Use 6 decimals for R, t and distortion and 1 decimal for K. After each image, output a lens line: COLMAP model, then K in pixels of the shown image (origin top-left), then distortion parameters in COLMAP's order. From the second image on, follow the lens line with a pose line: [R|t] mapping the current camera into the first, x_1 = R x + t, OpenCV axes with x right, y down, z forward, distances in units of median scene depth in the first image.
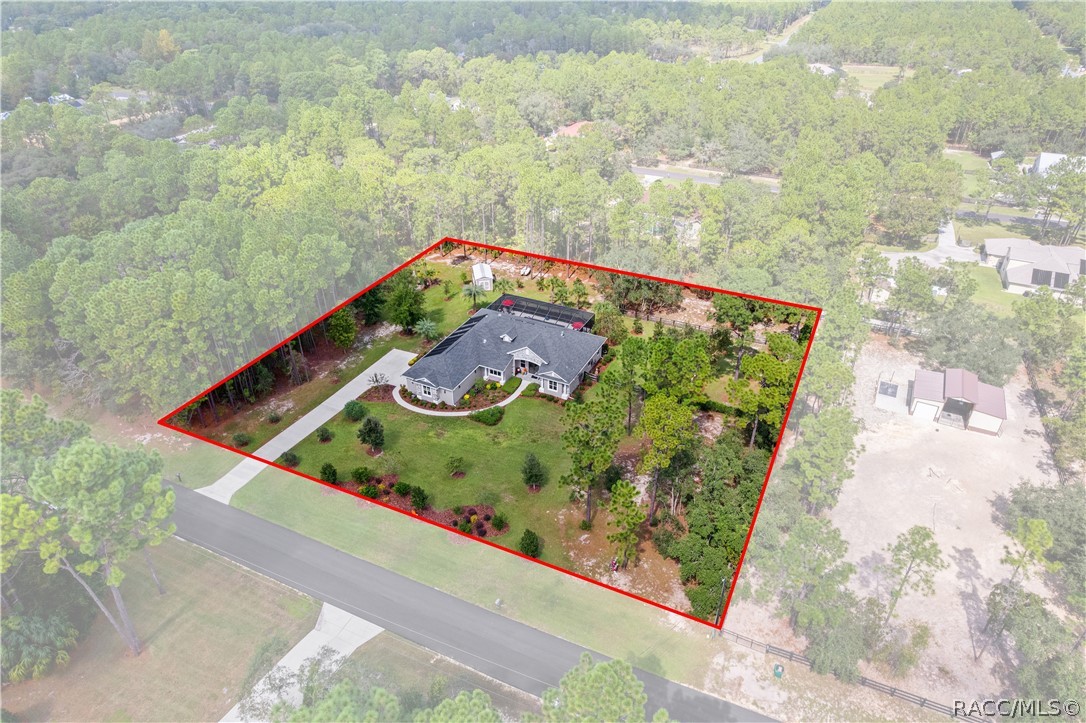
lens RADIAL K [[693.1, 0, 547.2], [0, 693.1, 368.3], [0, 0, 1]] dist [-0.075207, 0.065447]
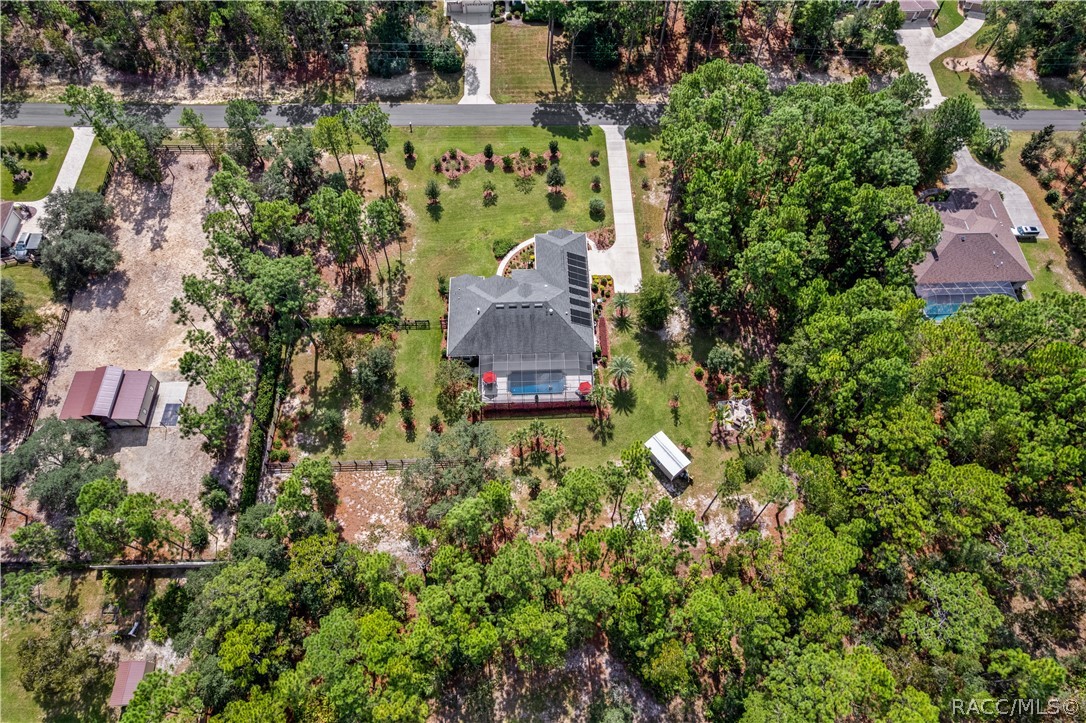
lens RADIAL K [[693.1, 0, 547.2], [0, 693.1, 368.3], [0, 0, 1]] dist [-0.075207, 0.065447]
pose [[-0.895726, 0.378580, -0.233137, 0.206637], [-0.240881, 0.027517, 0.970165, -1.096181], [0.373700, 0.925159, 0.066545, 1.090080]]
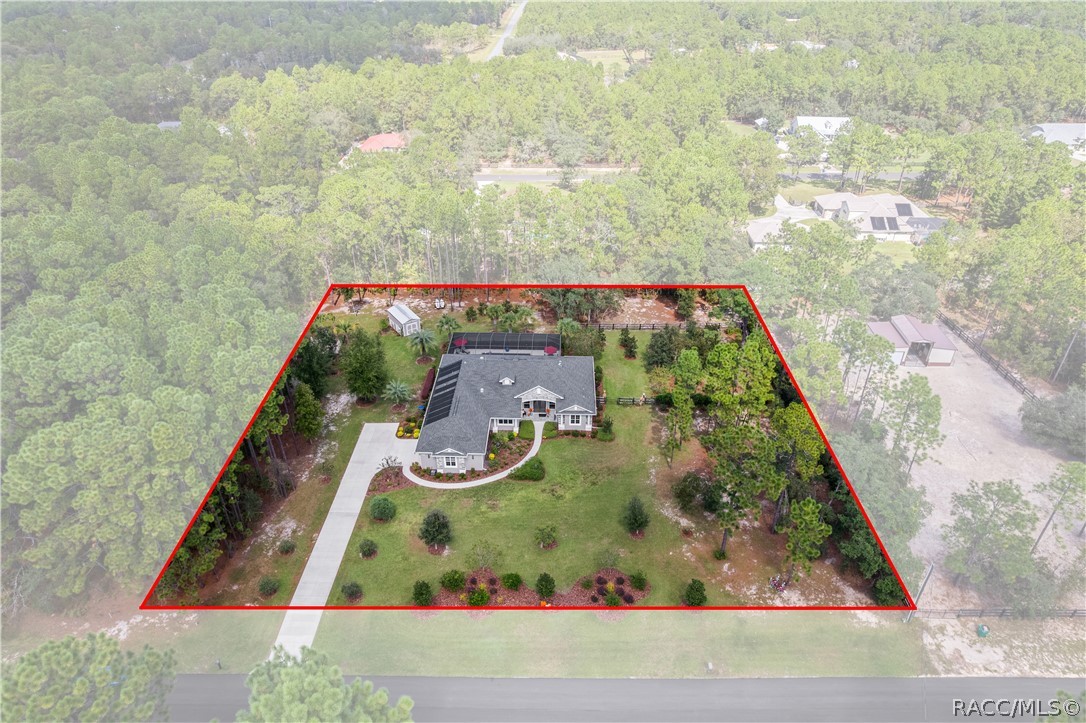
lens RADIAL K [[693.1, 0, 547.2], [0, 693.1, 368.3], [0, 0, 1]] dist [-0.075207, 0.065447]
pose [[0.912368, -0.225439, 0.341703, -0.324343], [0.224729, 0.973506, 0.042233, -0.088906], [-0.342171, 0.038259, 0.938858, 0.133681]]
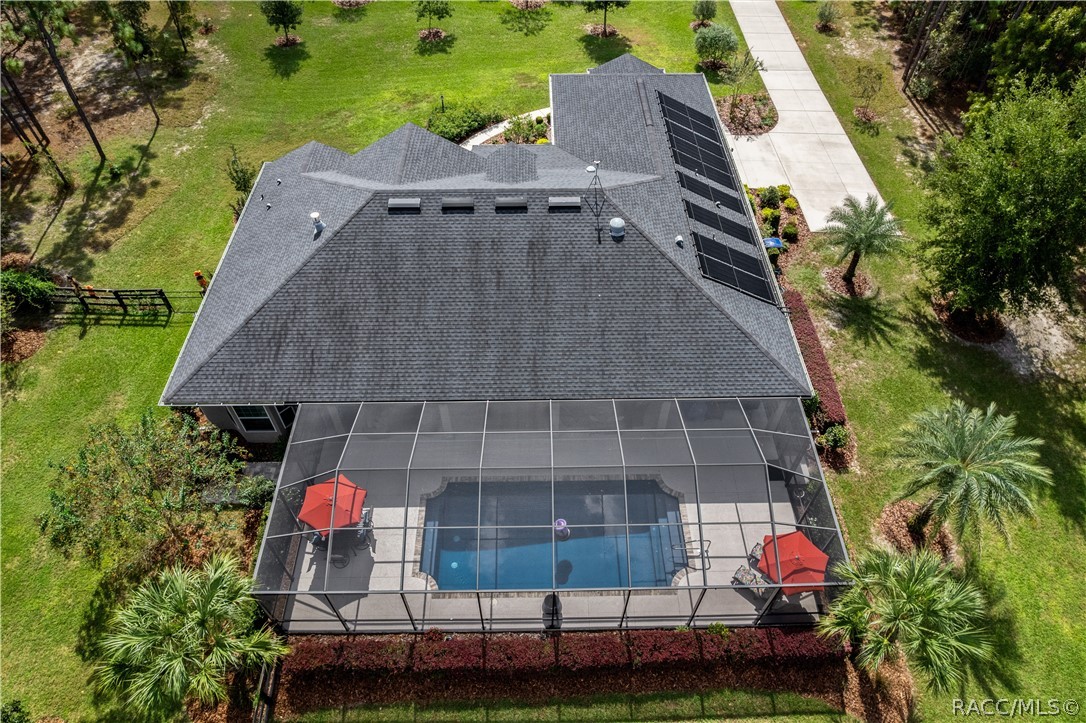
lens RADIAL K [[693.1, 0, 547.2], [0, 693.1, 368.3], [0, 0, 1]] dist [-0.075207, 0.065447]
pose [[-0.903511, 0.312794, -0.292965, 0.034487], [-0.231137, 0.219997, 0.947722, -0.295157], [0.360893, 0.923992, -0.126471, 1.152195]]
